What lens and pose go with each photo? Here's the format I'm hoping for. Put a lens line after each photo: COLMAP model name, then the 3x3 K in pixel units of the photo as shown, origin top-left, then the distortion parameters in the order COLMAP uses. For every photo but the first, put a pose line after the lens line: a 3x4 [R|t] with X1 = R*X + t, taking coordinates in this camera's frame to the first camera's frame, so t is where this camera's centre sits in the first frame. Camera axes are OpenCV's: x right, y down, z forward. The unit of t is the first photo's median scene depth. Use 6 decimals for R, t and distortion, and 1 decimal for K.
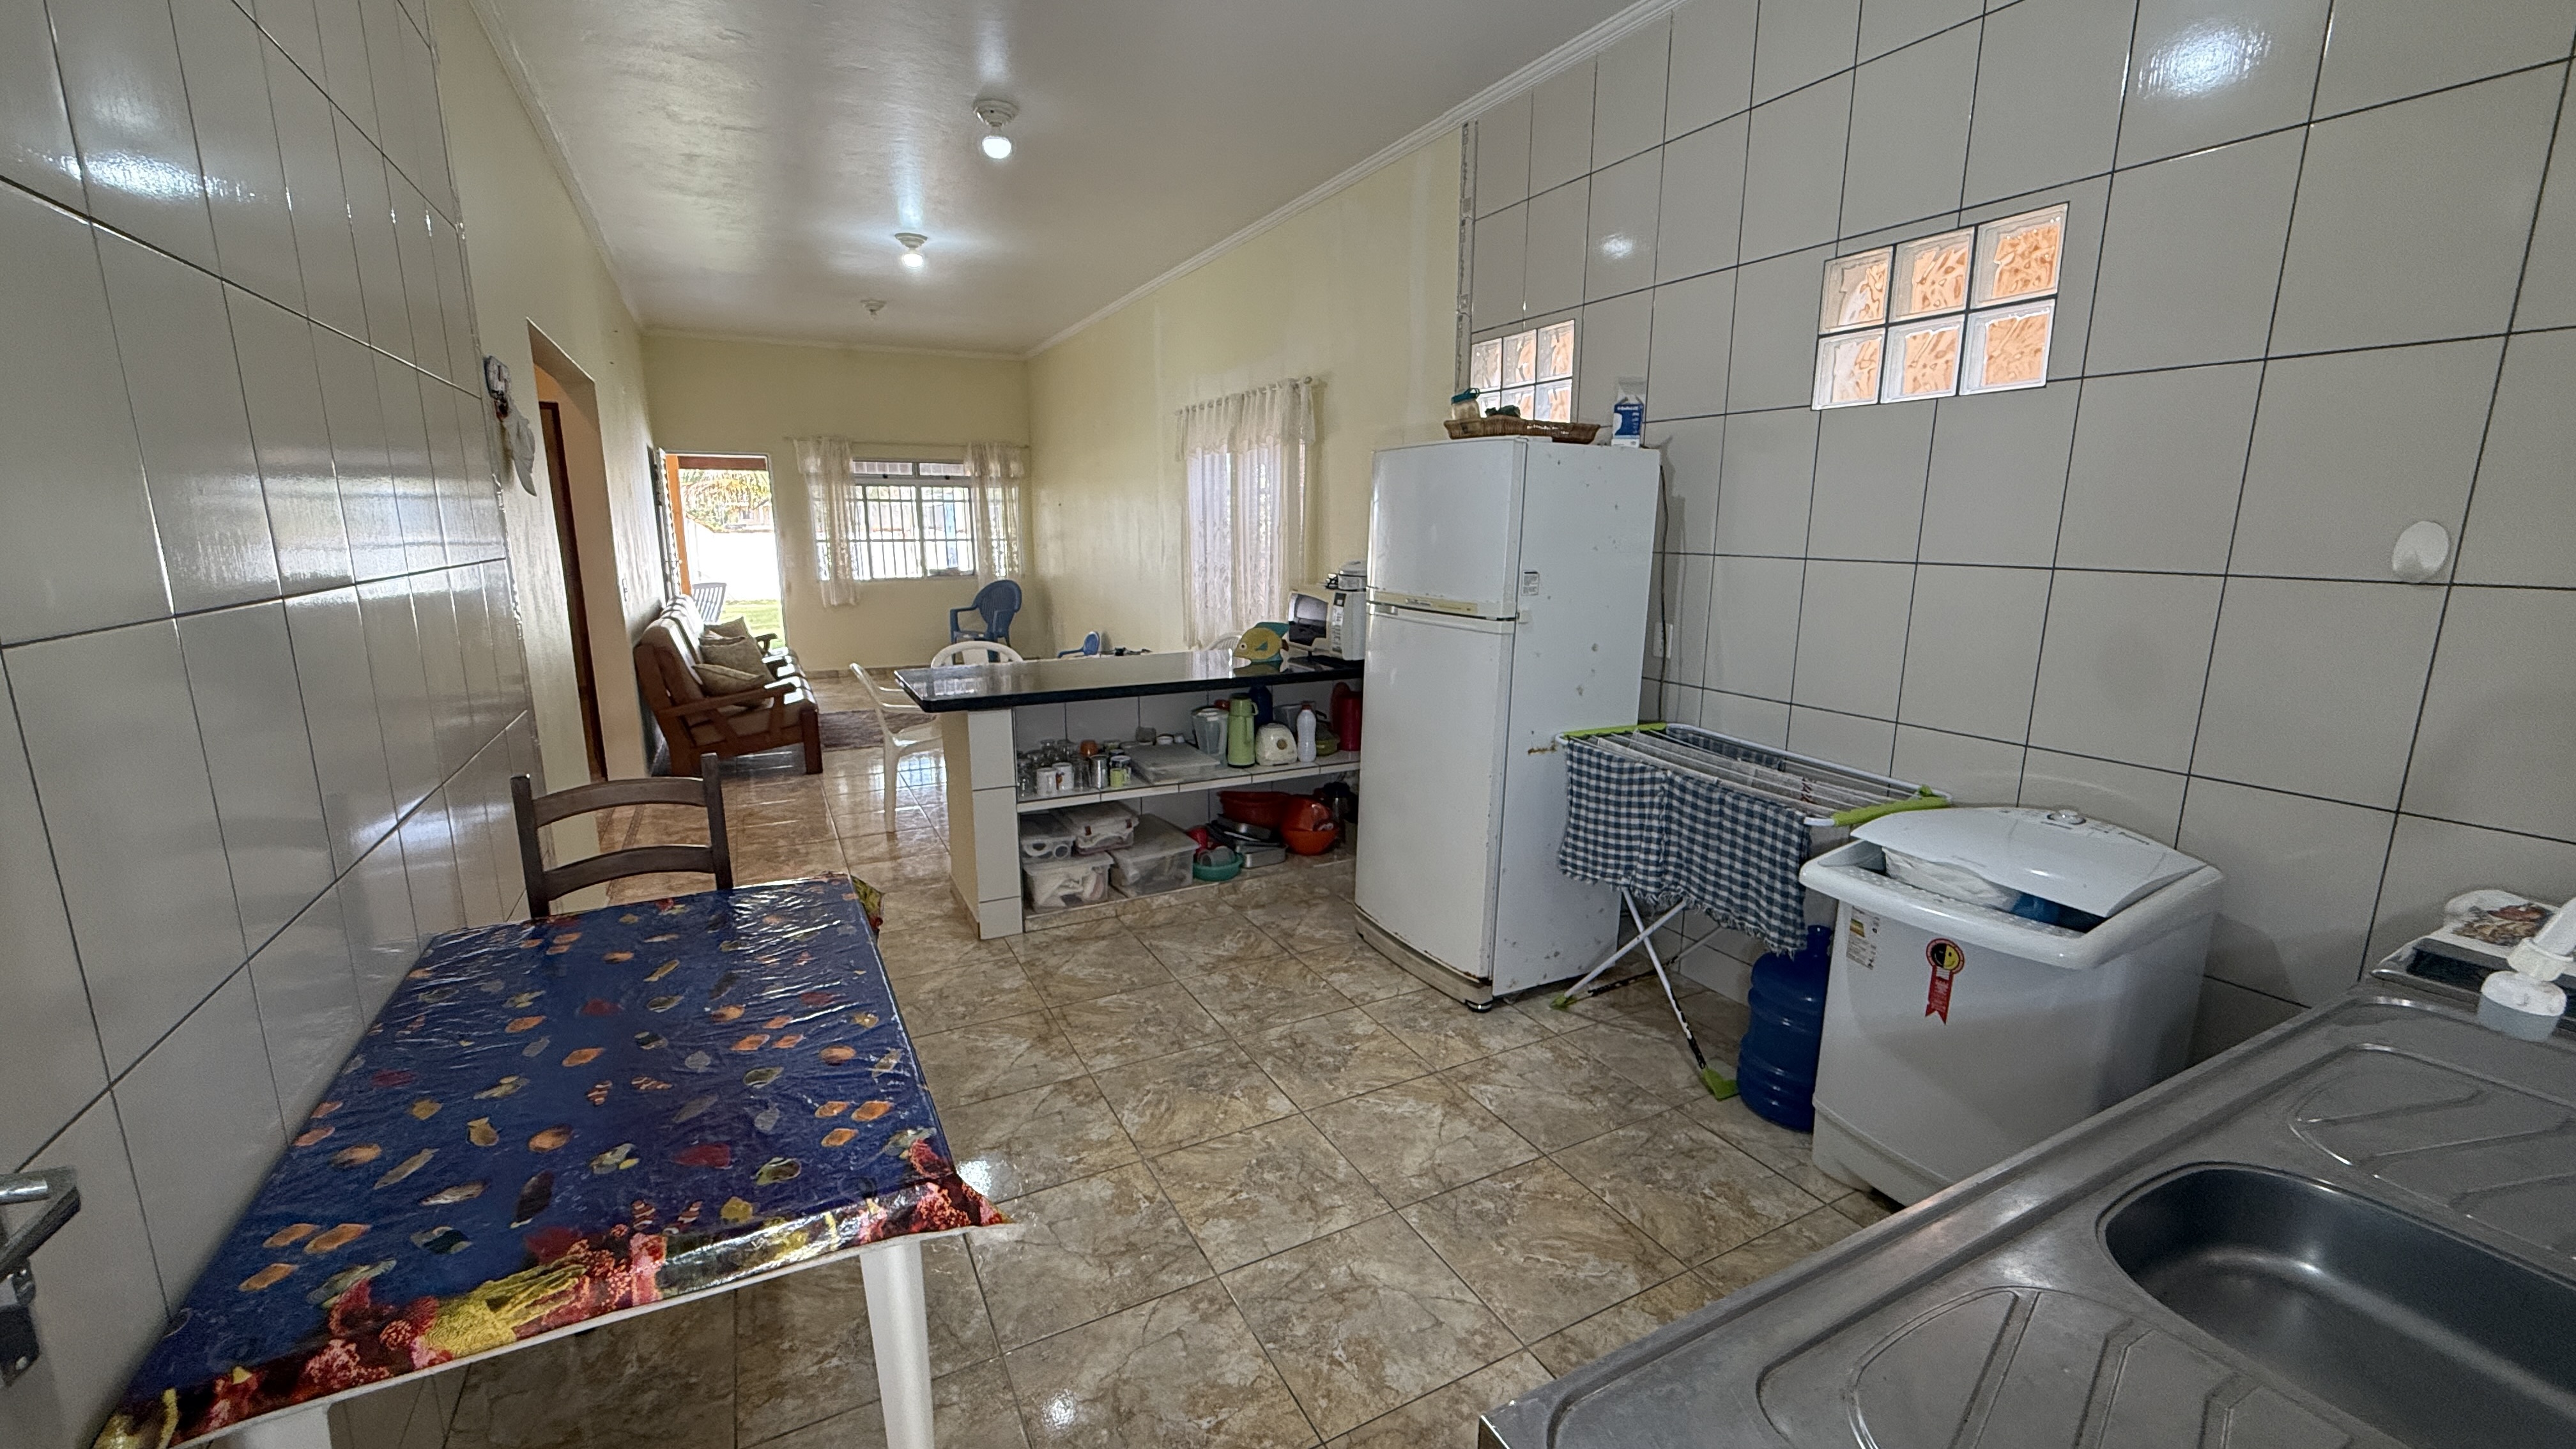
lens RADIAL K [[1026.7, 0, 1288.2], [0, 1026.7, 726.1], [0, 0, 1]] dist [-0.001788, 0.000384]
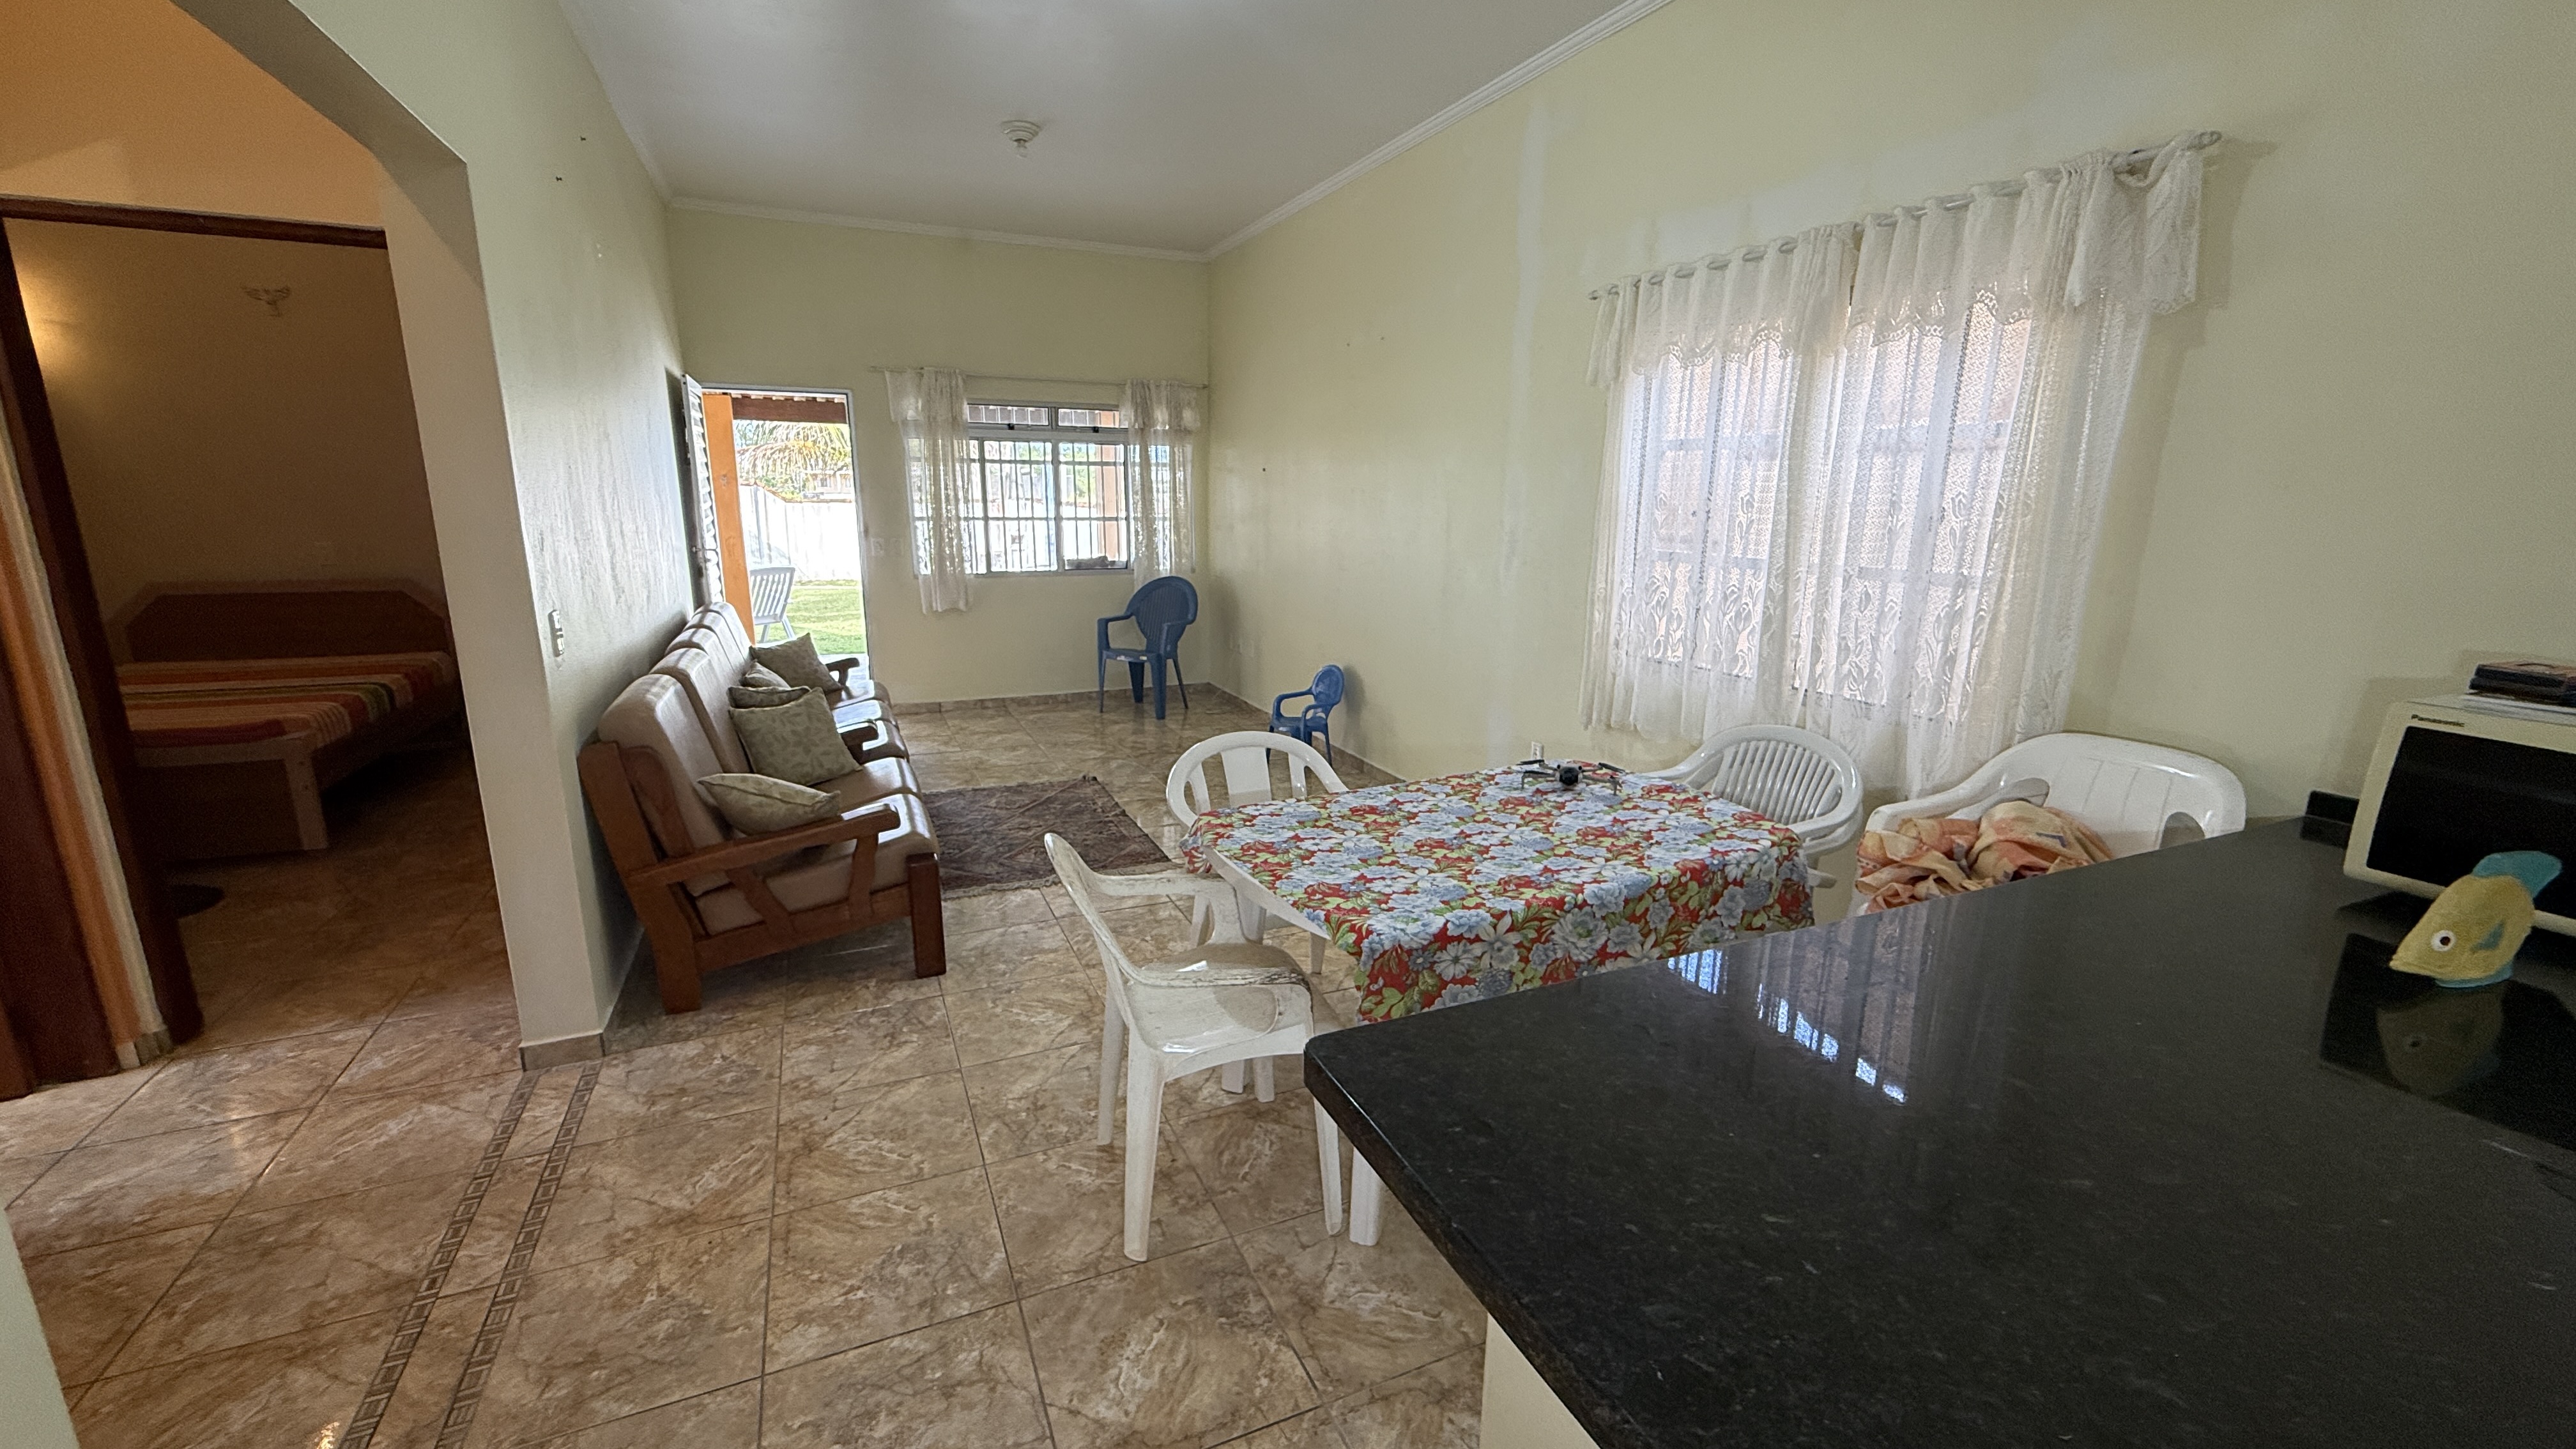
lens RADIAL K [[1026.7, 0, 1281.9], [0, 1026.7, 725.5], [0, 0, 1]] dist [-0.001788, 0.000384]
pose [[0.997631, 0.025280, -0.063976, -0.160353], [-0.023674, 0.999388, 0.025742, -0.062952], [0.064588, -0.024166, 0.997619, 0.313225]]
